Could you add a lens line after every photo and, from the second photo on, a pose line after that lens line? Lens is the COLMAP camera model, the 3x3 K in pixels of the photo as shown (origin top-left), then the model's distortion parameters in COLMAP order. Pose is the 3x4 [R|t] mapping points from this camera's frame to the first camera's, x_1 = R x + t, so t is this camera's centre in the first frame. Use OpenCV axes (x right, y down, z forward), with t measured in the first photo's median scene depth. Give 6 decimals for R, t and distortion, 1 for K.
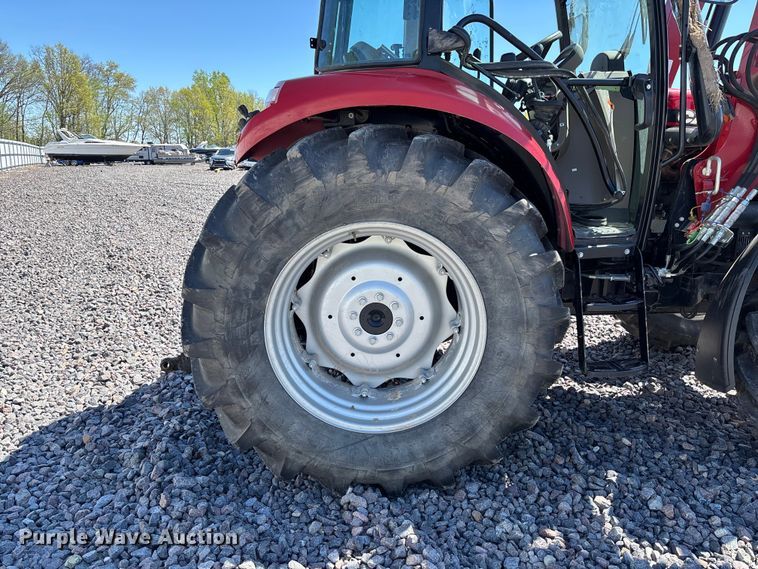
lens RADIAL K [[580.3, 0, 380.3], [0, 580.3, 296.1], [0, 0, 1]] dist [0.051934, -0.068586]
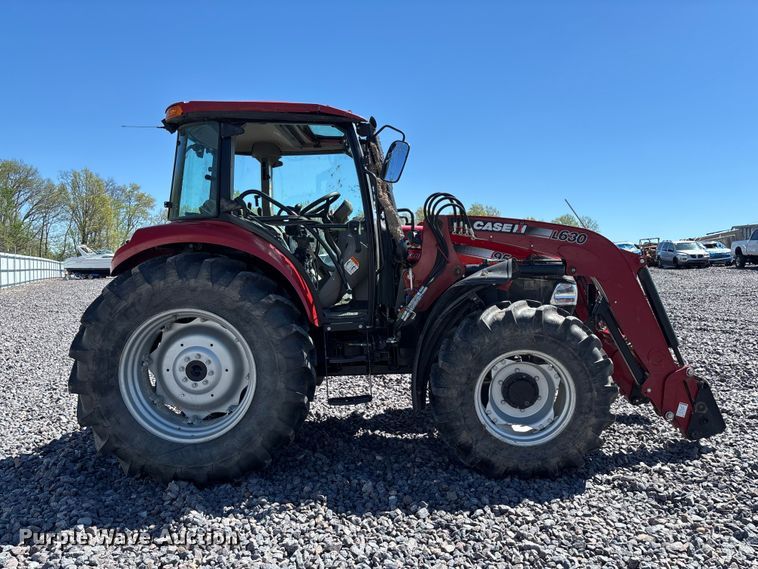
lens RADIAL K [[580.3, 0, 380.3], [0, 580.3, 296.1], [0, 0, 1]] dist [0.051934, -0.068586]
pose [[0.999740, -0.014850, -0.017322, 0.540168], [0.011473, 0.983426, -0.180949, 0.137445], [0.019722, 0.180703, 0.983340, -0.606369]]
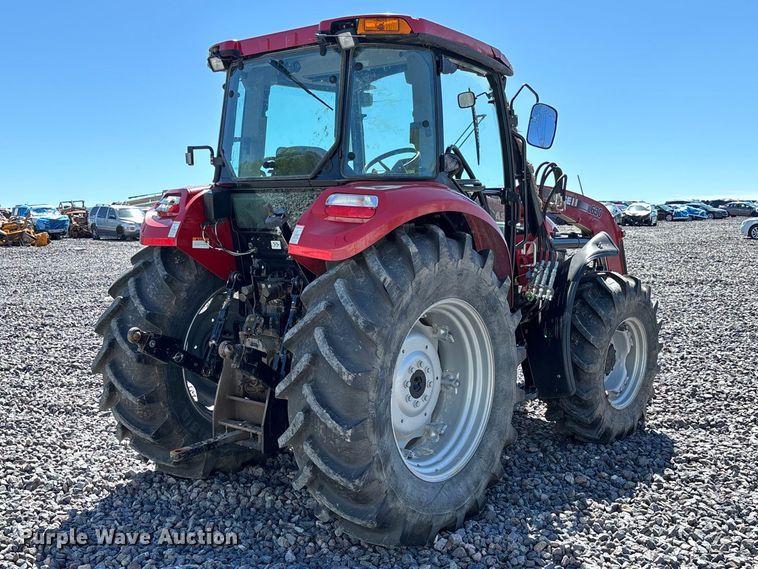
lens RADIAL K [[834.6, 0, 379.0], [0, 834.6, 284.5], [0, 0, 1]] dist [0.071206, -0.007532]
pose [[0.635541, -0.065618, 0.769274, -1.378065], [0.195207, 0.977665, -0.077878, -0.042274], [-0.746982, 0.199662, 0.634155, -0.045214]]
